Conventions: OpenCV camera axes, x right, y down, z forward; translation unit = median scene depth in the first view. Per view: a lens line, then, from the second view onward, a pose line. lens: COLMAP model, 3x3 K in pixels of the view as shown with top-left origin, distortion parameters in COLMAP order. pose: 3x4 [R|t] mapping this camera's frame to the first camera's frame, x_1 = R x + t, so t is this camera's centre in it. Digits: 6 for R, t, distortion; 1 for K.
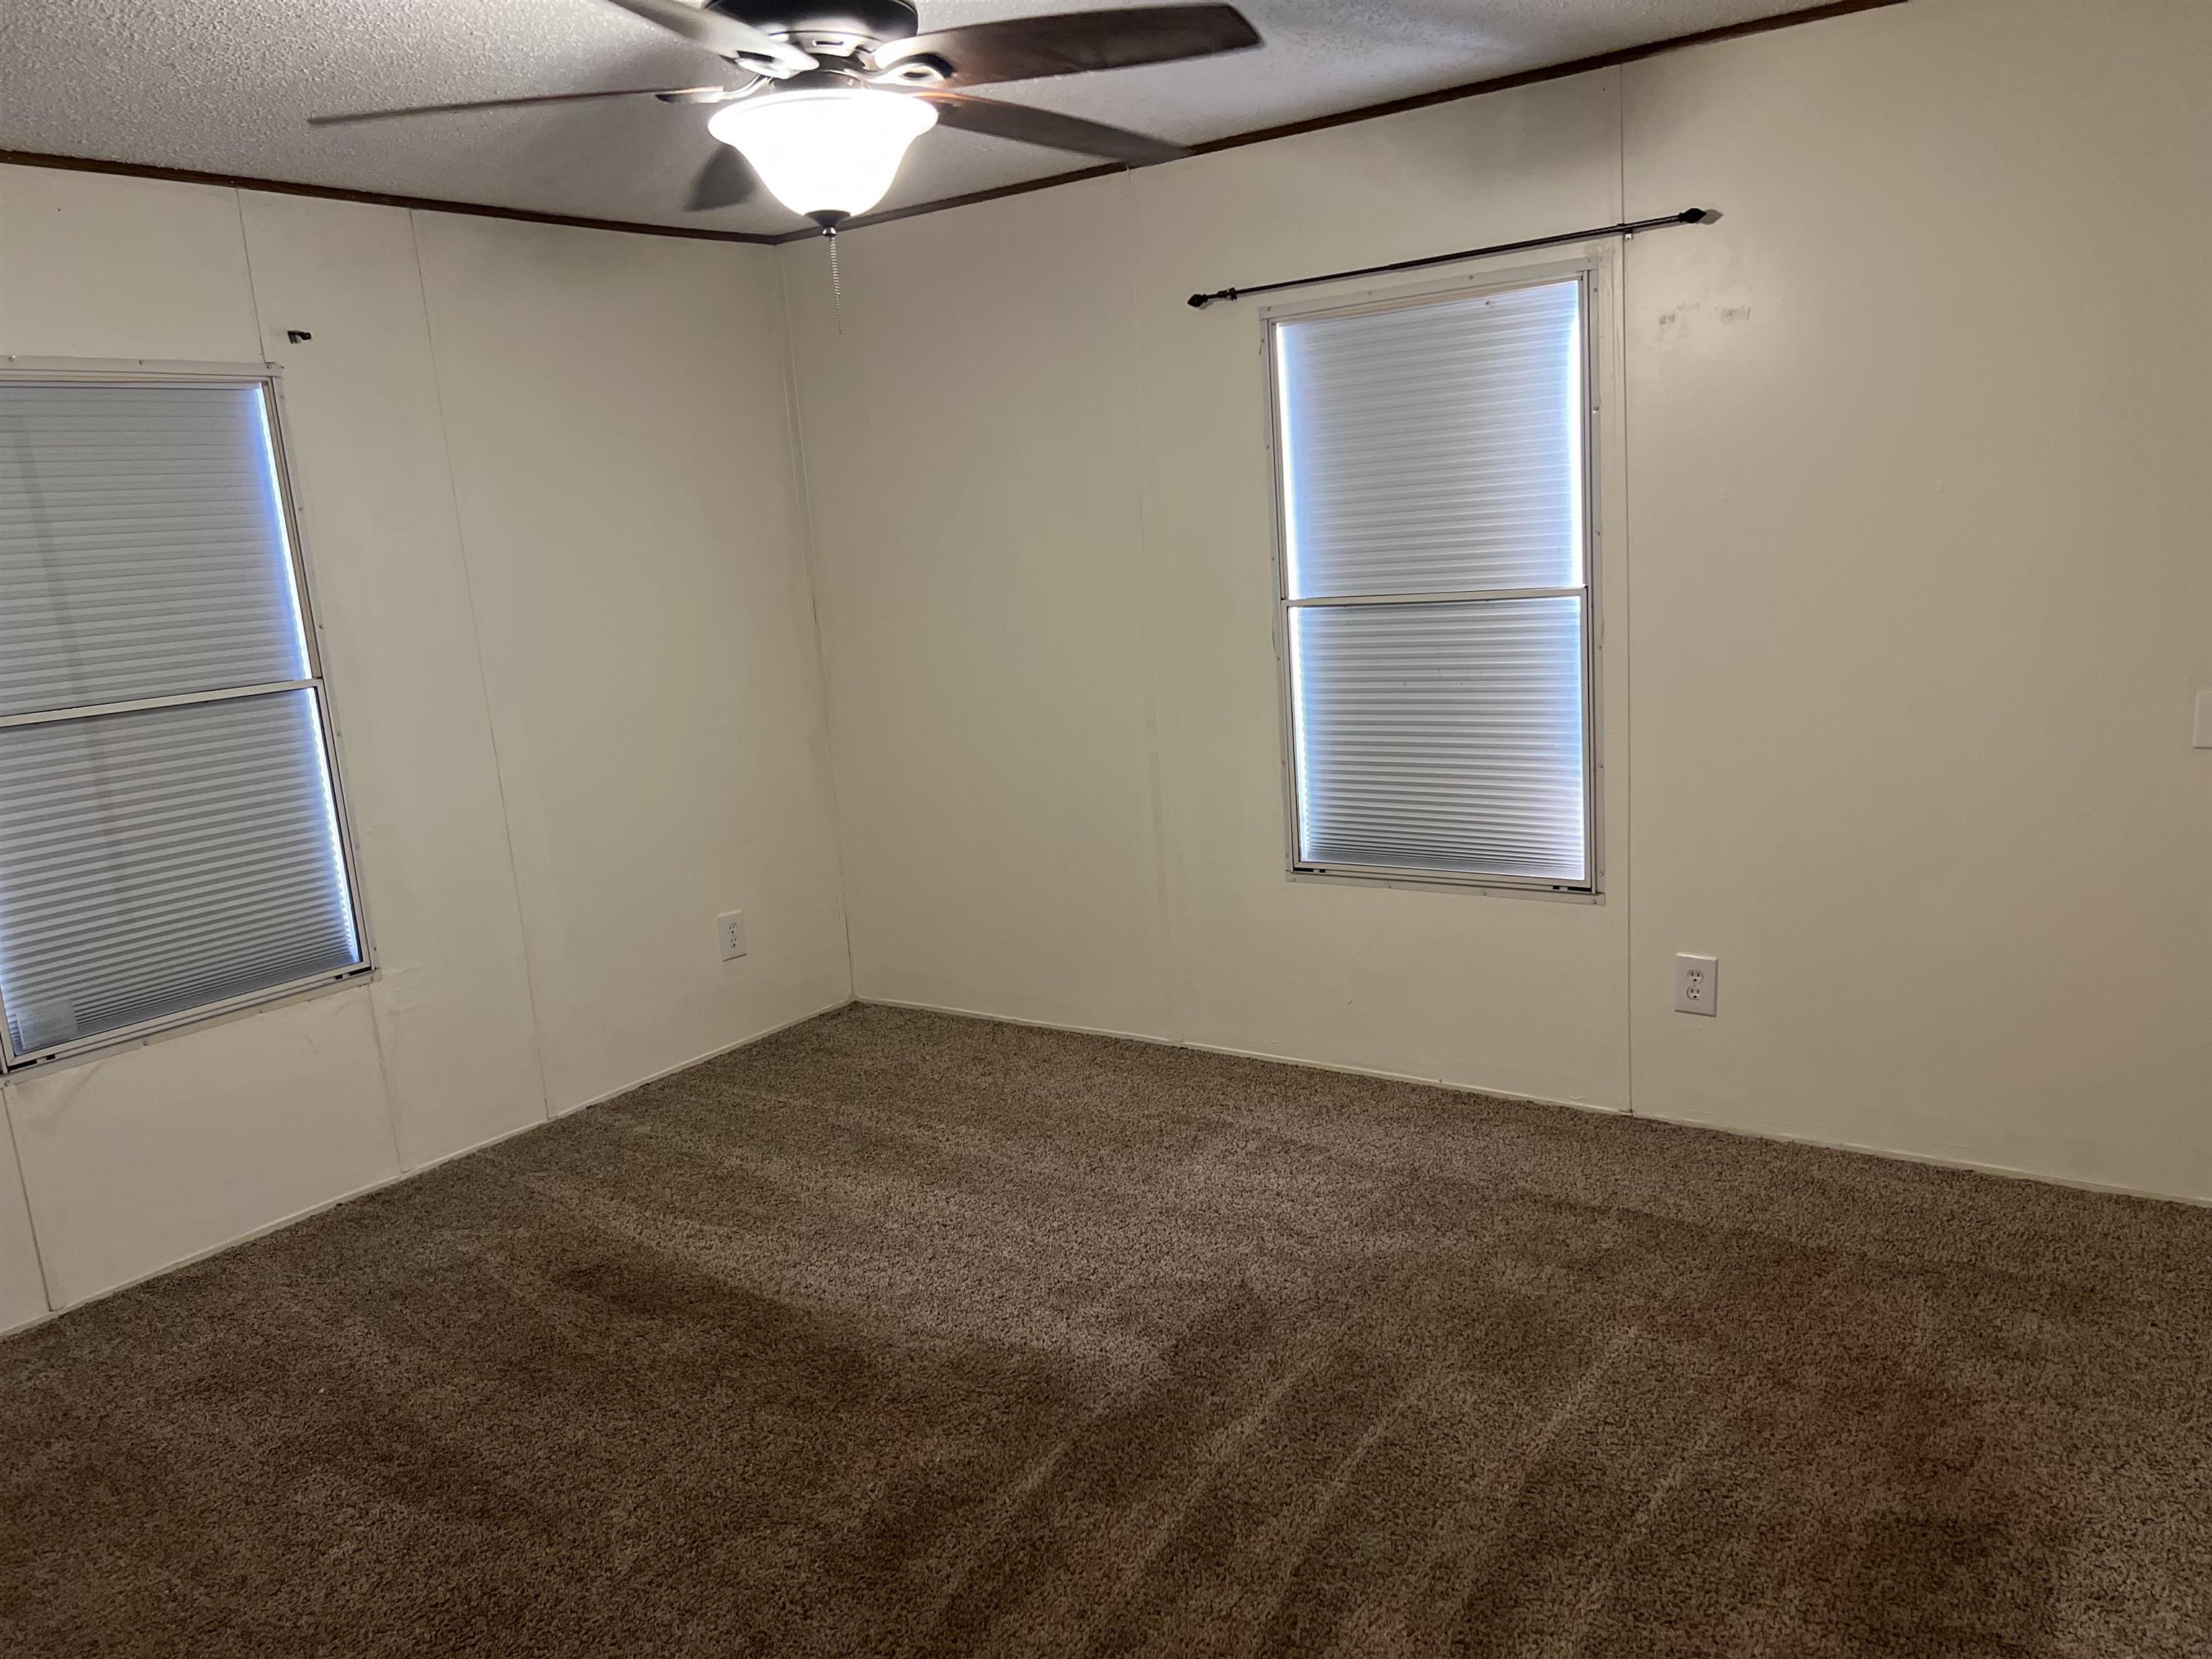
lens RADIAL K [[1665.7, 0, 1114.5], [0, 1665.7, 839.4], [0, 0, 1]] dist [0.027234, -0.021770]
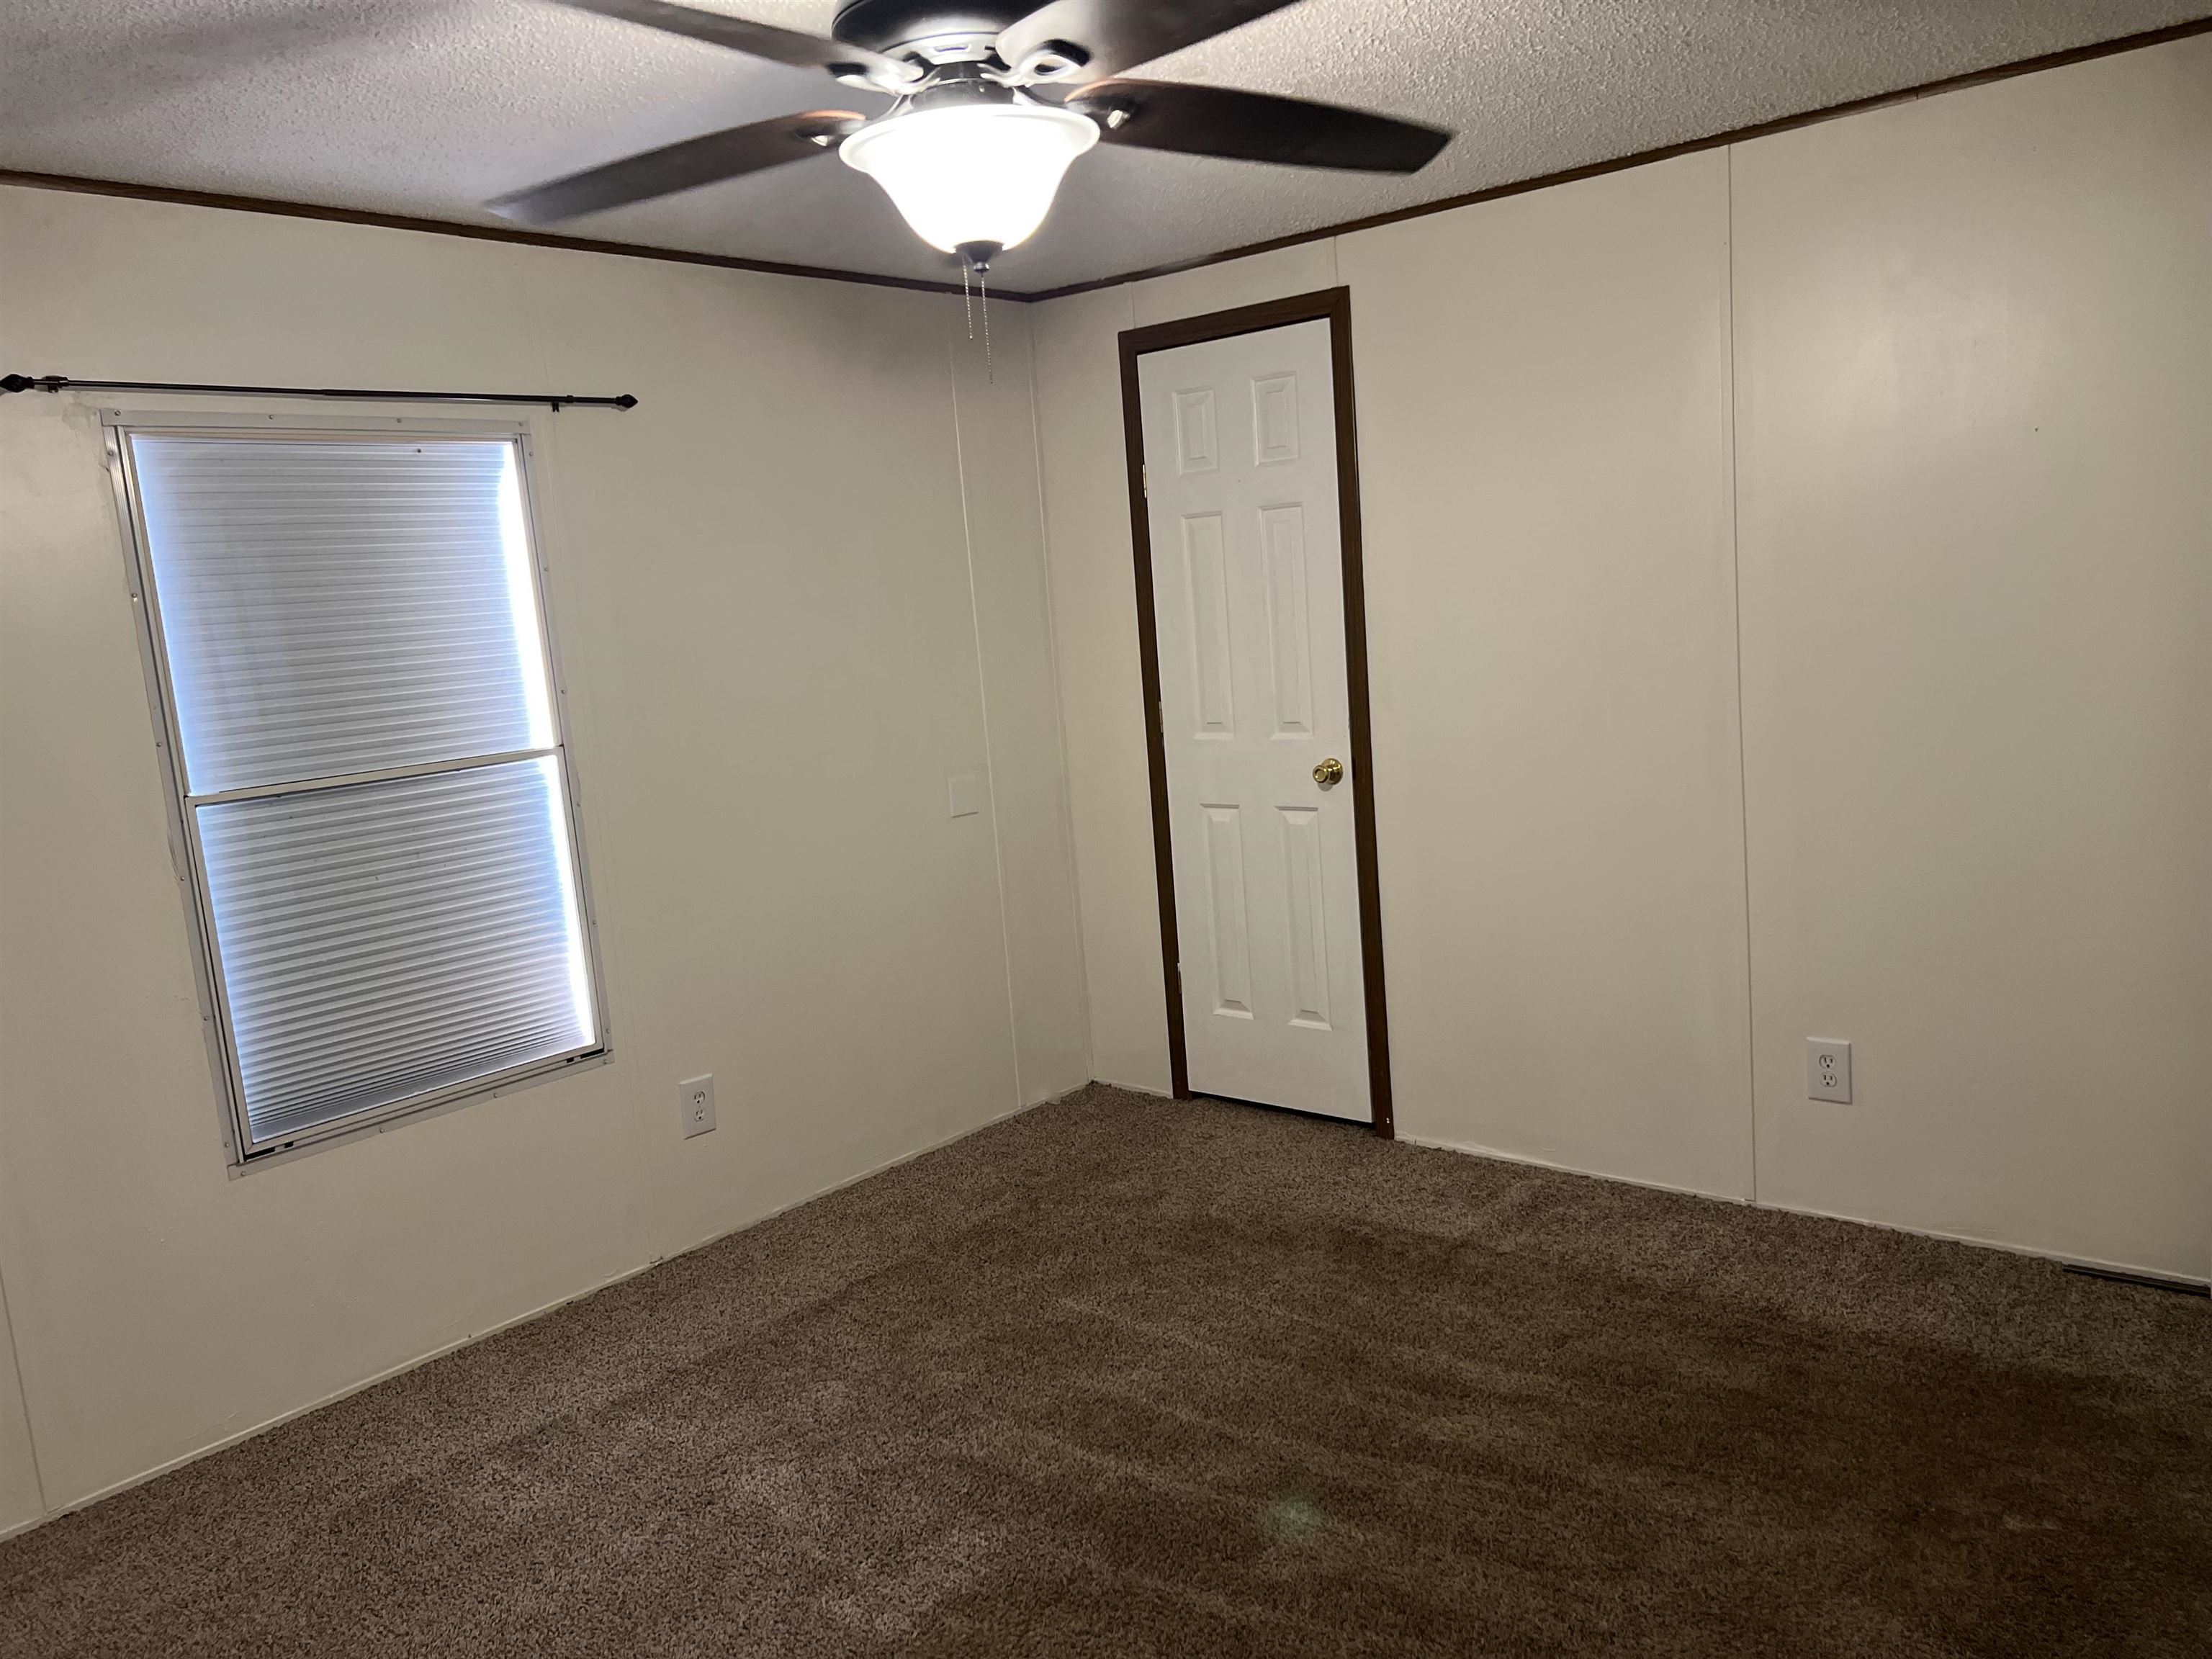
lens RADIAL K [[1665.7, 0, 1114.0], [0, 1665.7, 822.6], [0, 0, 1]] dist [0.027234, -0.021770]
pose [[0.083299, -0.071385, 0.993964, -0.658913], [0.263756, 0.963439, 0.047089, -0.065830], [-0.960986, 0.258241, 0.099082, 0.584013]]
